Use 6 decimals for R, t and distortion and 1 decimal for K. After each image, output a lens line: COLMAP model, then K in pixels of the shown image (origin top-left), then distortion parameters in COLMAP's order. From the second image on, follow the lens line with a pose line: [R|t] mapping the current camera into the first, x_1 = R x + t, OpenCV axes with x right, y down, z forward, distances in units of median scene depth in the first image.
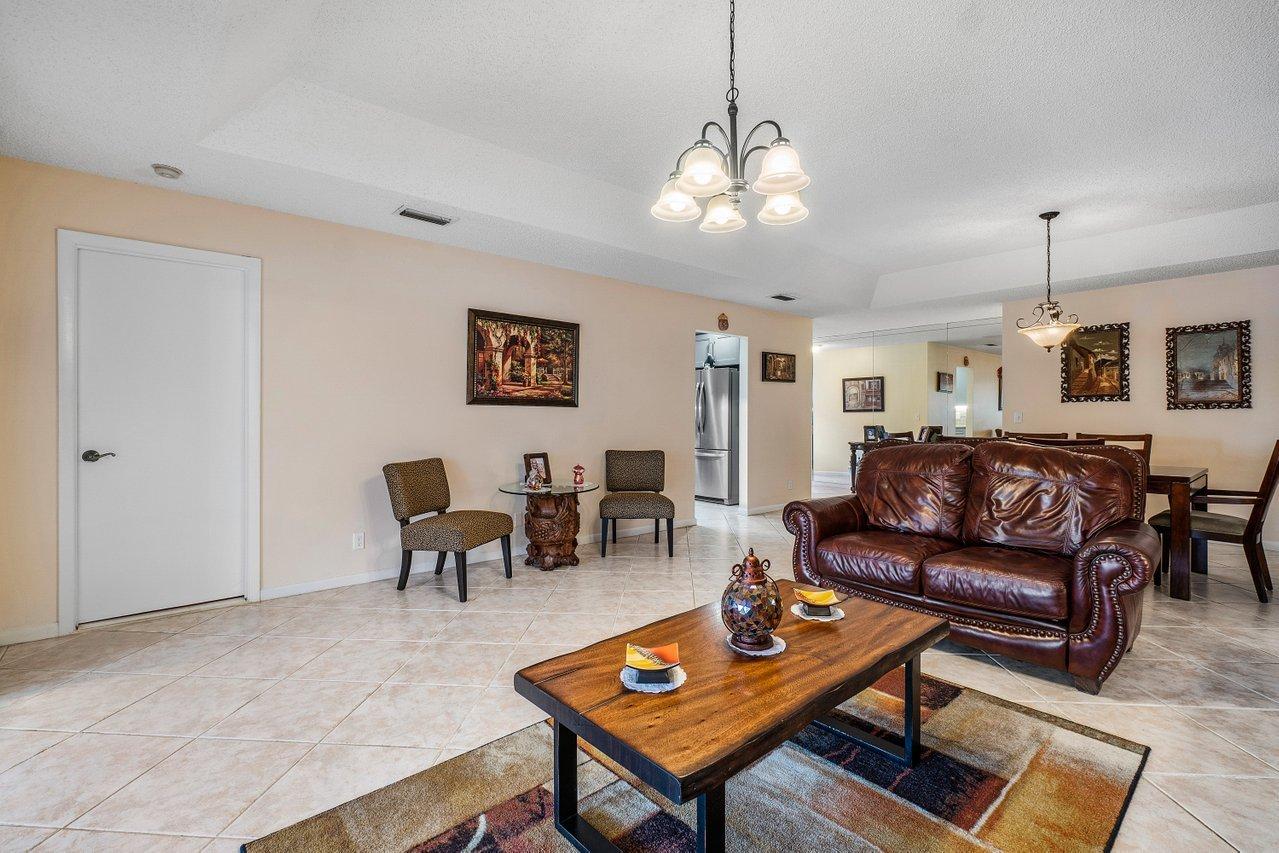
lens RADIAL K [[573.6, 0, 645.7], [0, 573.6, 417.0], [0, 0, 1]] dist [0.001157, -0.001053]
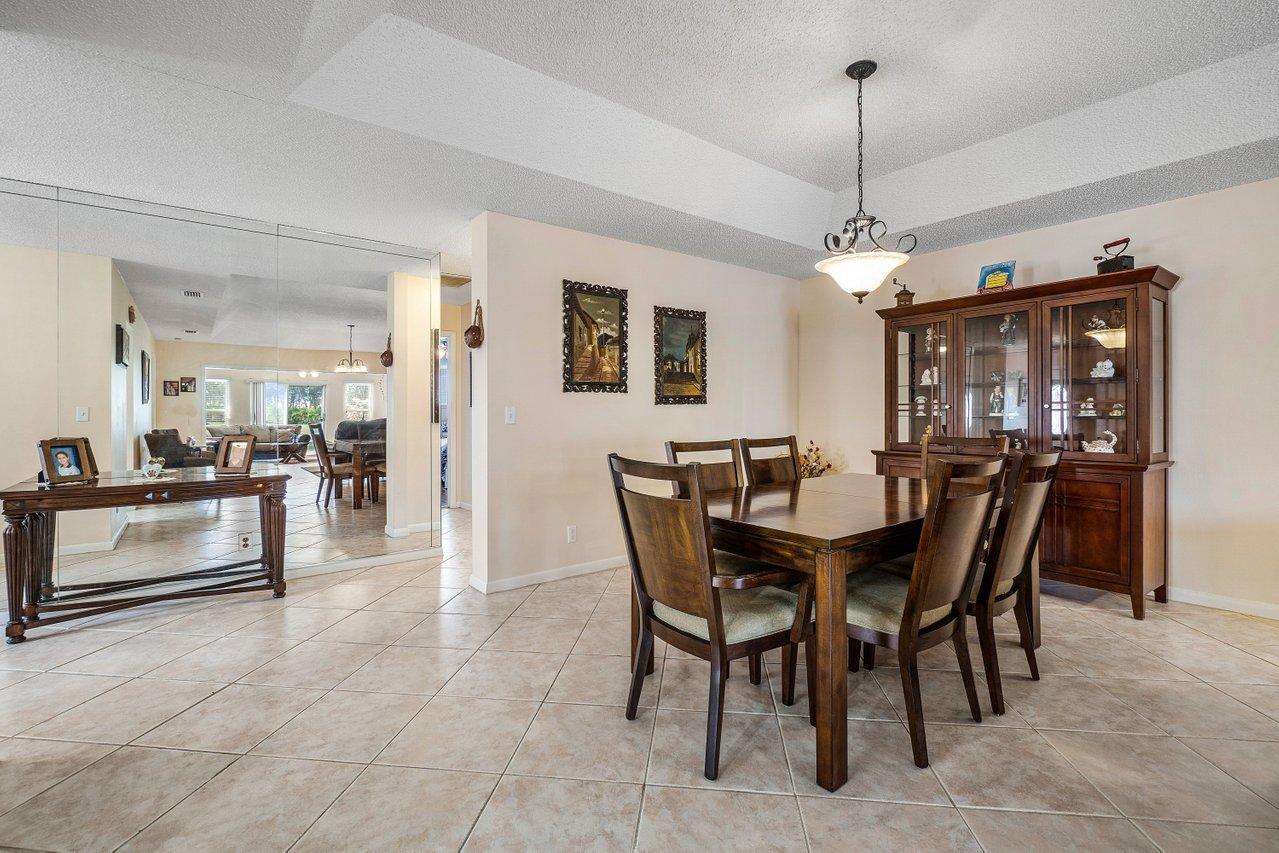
lens RADIAL K [[573.6, 0, 615.1], [0, 573.6, 417.3], [0, 0, 1]] dist [0.001157, -0.001053]
pose [[0.067946, -0.007987, 0.997657, 0.077405], [0.003458, 0.999964, 0.007770, -0.001313], [-0.997683, 0.002922, 0.067971, 0.958588]]
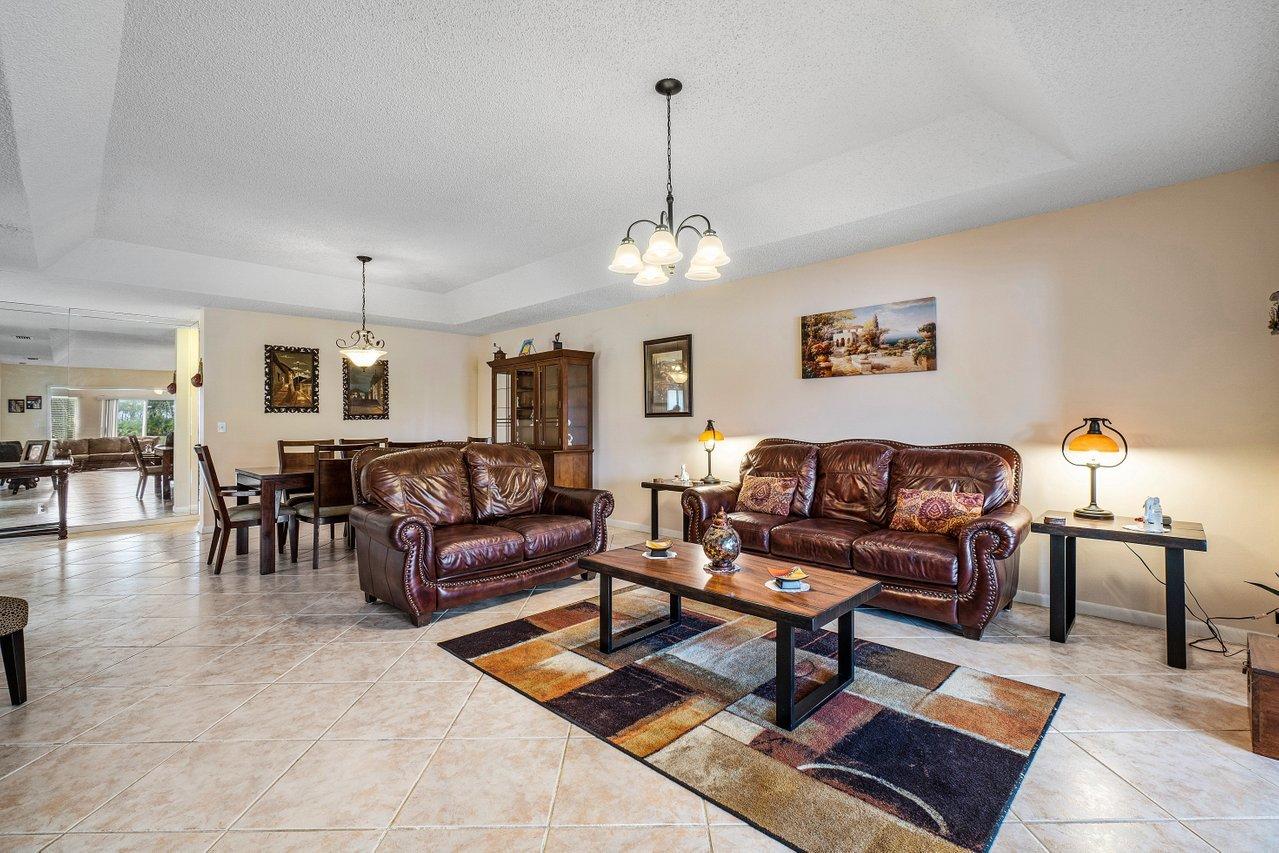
lens RADIAL K [[573.6, 0, 628.3], [0, 573.6, 416.2], [0, 0, 1]] dist [0.001157, -0.001053]
pose [[-0.063746, 0.011865, 0.997896, -0.420126], [0.008325, 0.999901, -0.011357, -0.001260], [-0.997931, 0.007584, -0.063839, 0.415830]]
